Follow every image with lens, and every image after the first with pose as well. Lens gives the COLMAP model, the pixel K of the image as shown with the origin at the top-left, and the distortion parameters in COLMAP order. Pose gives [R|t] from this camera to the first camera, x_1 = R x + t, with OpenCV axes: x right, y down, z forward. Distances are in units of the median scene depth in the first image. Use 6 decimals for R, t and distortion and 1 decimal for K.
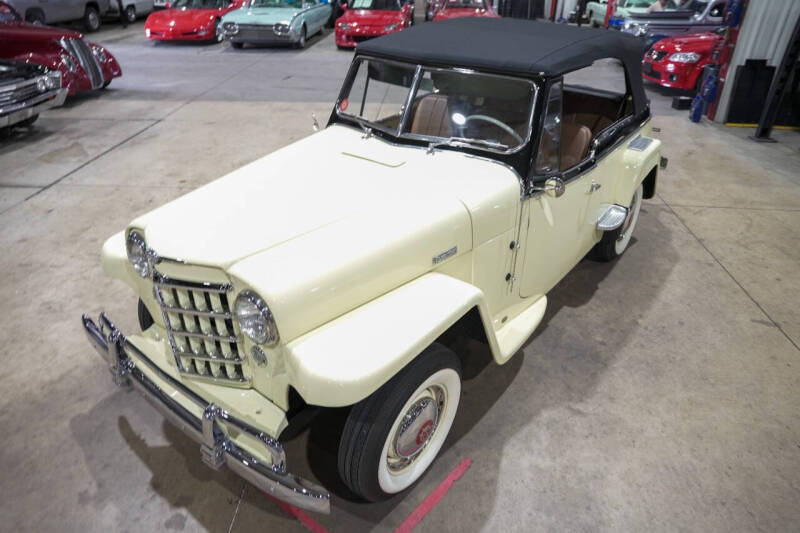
lens RADIAL K [[548.8, 0, 402.8], [0, 548.8, 265.1], [0, 0, 1]] dist [-0.132274, 0.108411]
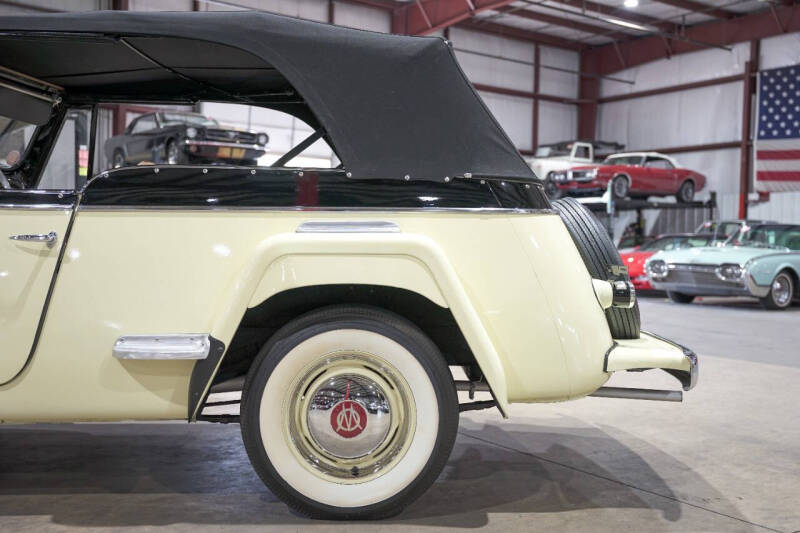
lens RADIAL K [[852.6, 0, 403.7], [0, 852.6, 267.2], [0, 0, 1]] dist [0.000687, 0.264169]
pose [[0.623557, 0.015315, -0.781628, 1.290910], [-0.395162, 0.868856, -0.298223, -0.010224], [0.674554, 0.494828, 0.547833, 0.827234]]
